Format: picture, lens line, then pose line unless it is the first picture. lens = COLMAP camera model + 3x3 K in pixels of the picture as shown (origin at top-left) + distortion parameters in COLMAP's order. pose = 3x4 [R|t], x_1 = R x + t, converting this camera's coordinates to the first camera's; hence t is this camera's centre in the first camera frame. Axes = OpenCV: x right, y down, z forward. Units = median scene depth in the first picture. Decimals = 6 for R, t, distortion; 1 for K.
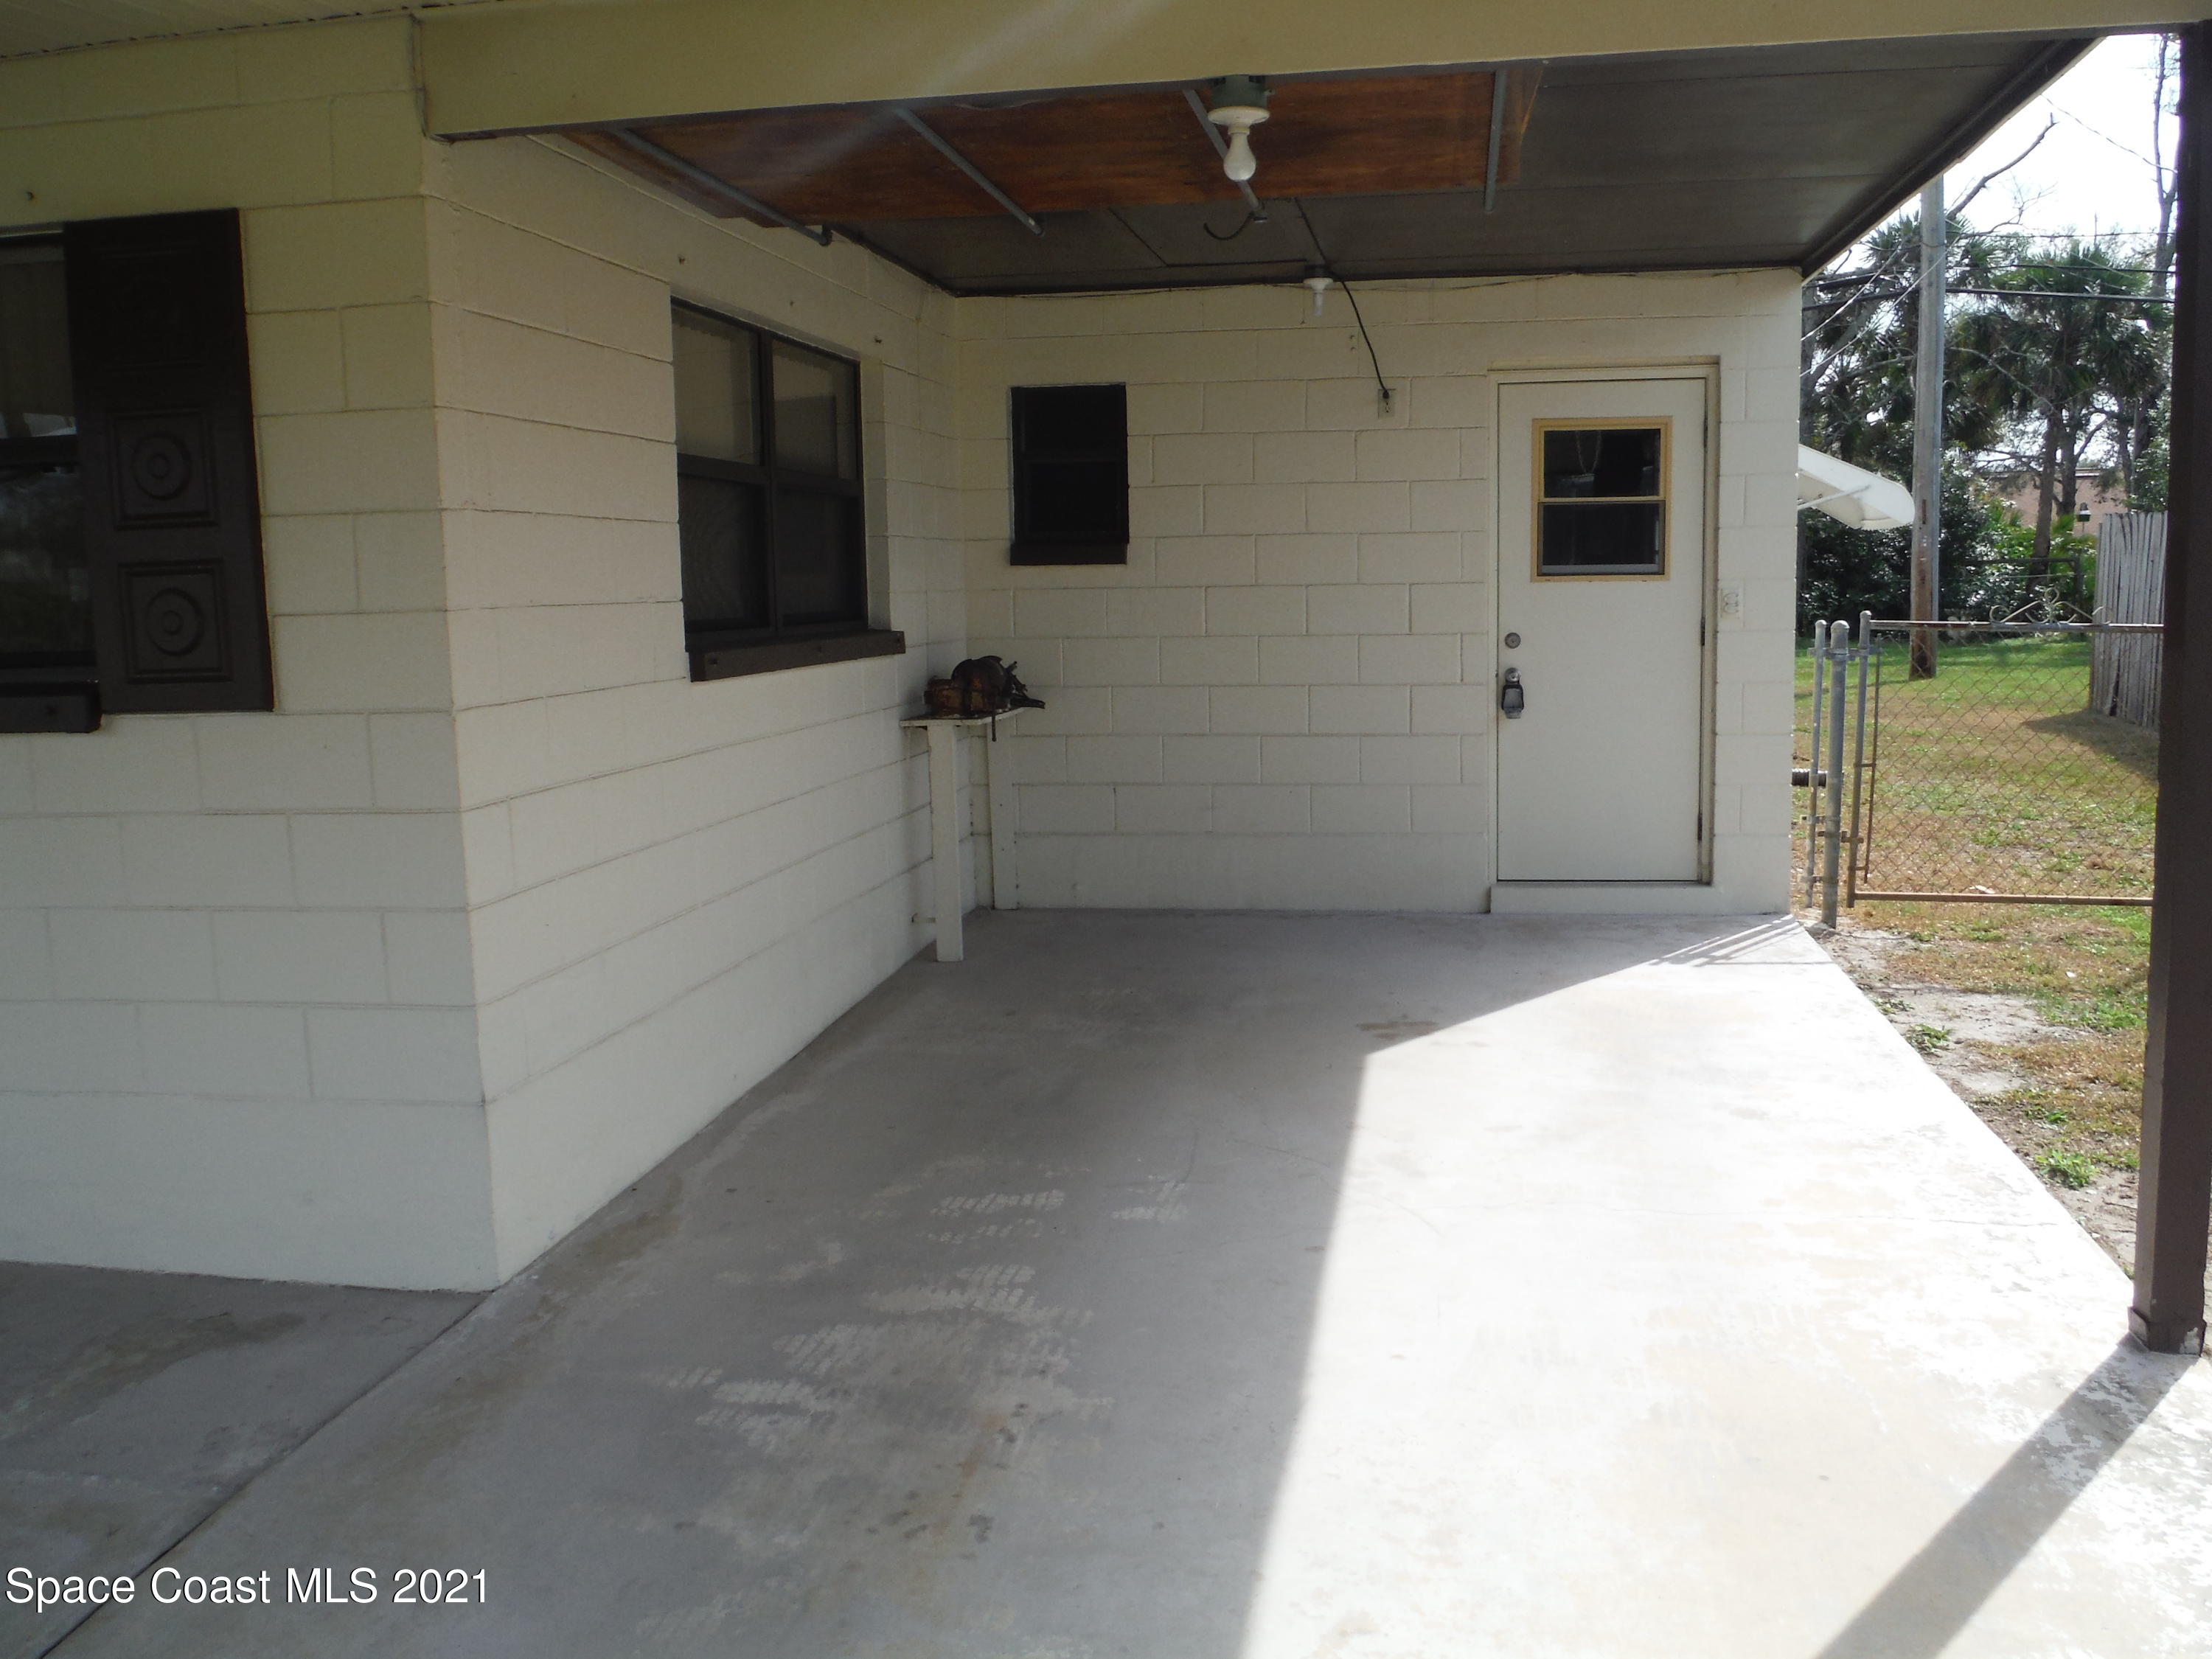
lens RADIAL K [[1850.7, 0, 1093.1], [0, 1850.7, 808.0], [0, 0, 1]] dist [-0.061883, 0.033276]
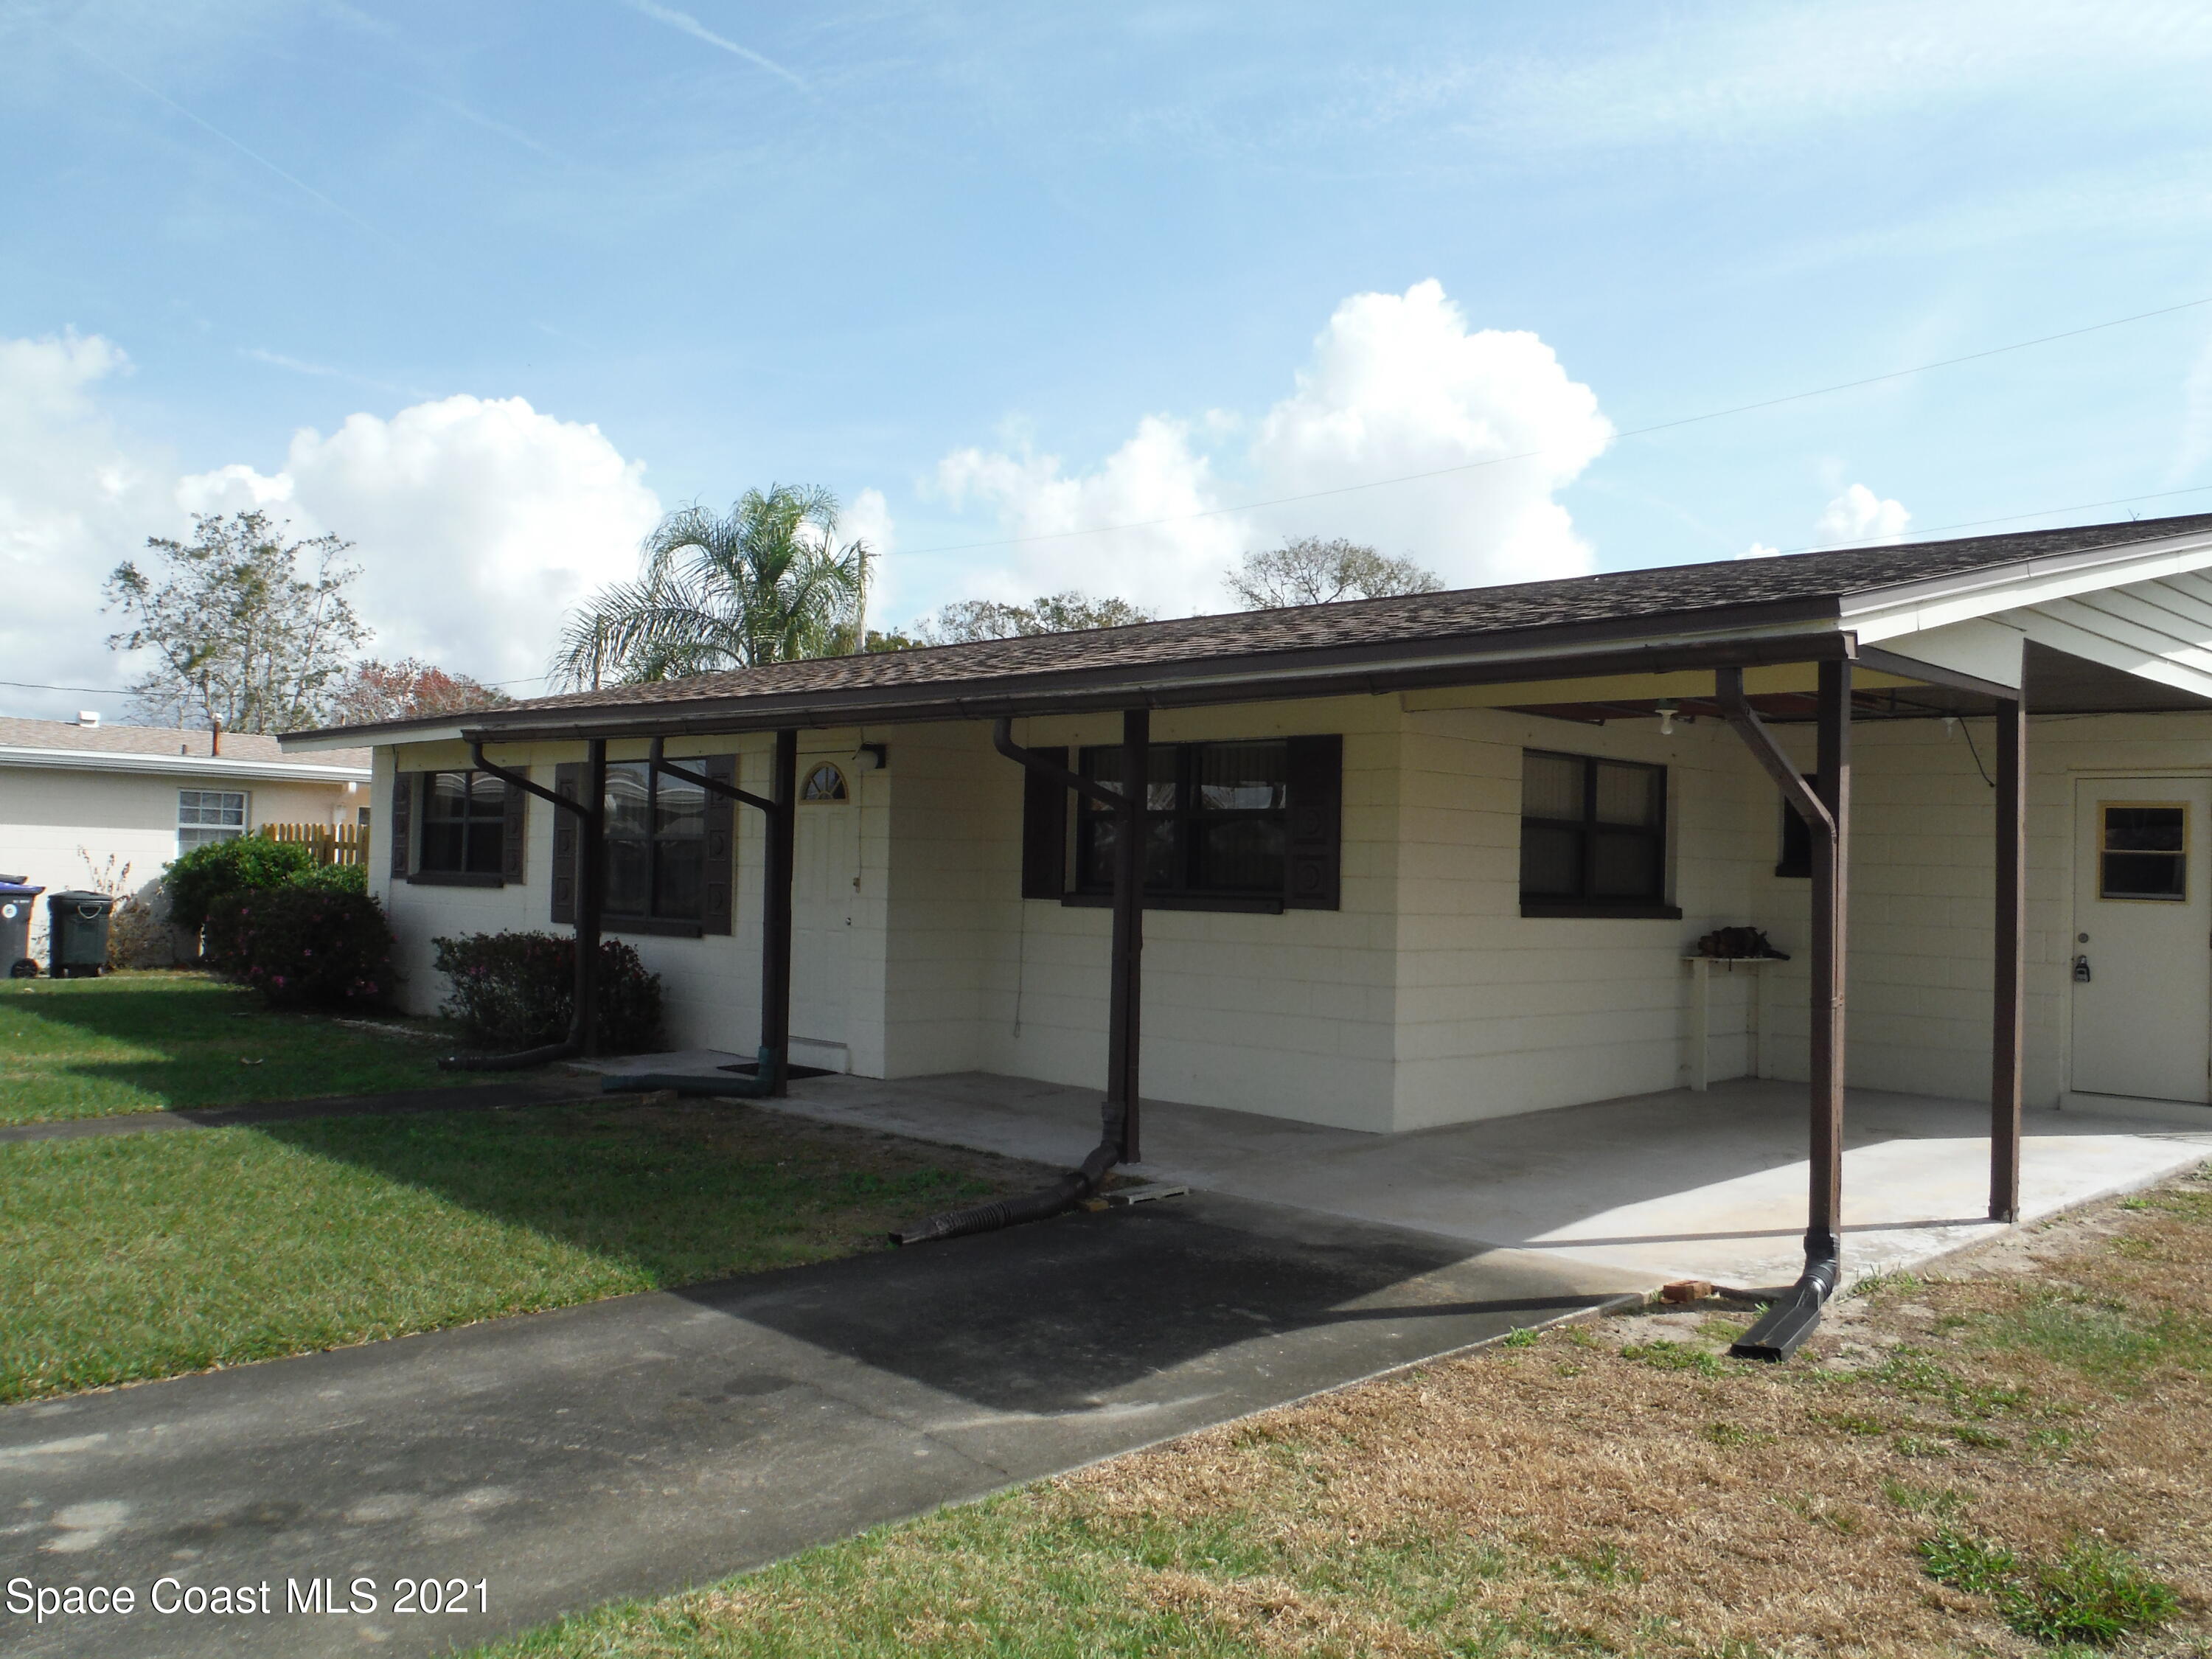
lens RADIAL K [[1850.7, 0, 1093.1], [0, 1850.7, 808.0], [0, 0, 1]] dist [-0.061883, 0.033276]
pose [[0.802568, 0.028456, -0.595881, 0.586072], [-0.122230, 0.985514, -0.117565, 0.107559], [0.583904, 0.167189, 0.794421, -0.936294]]
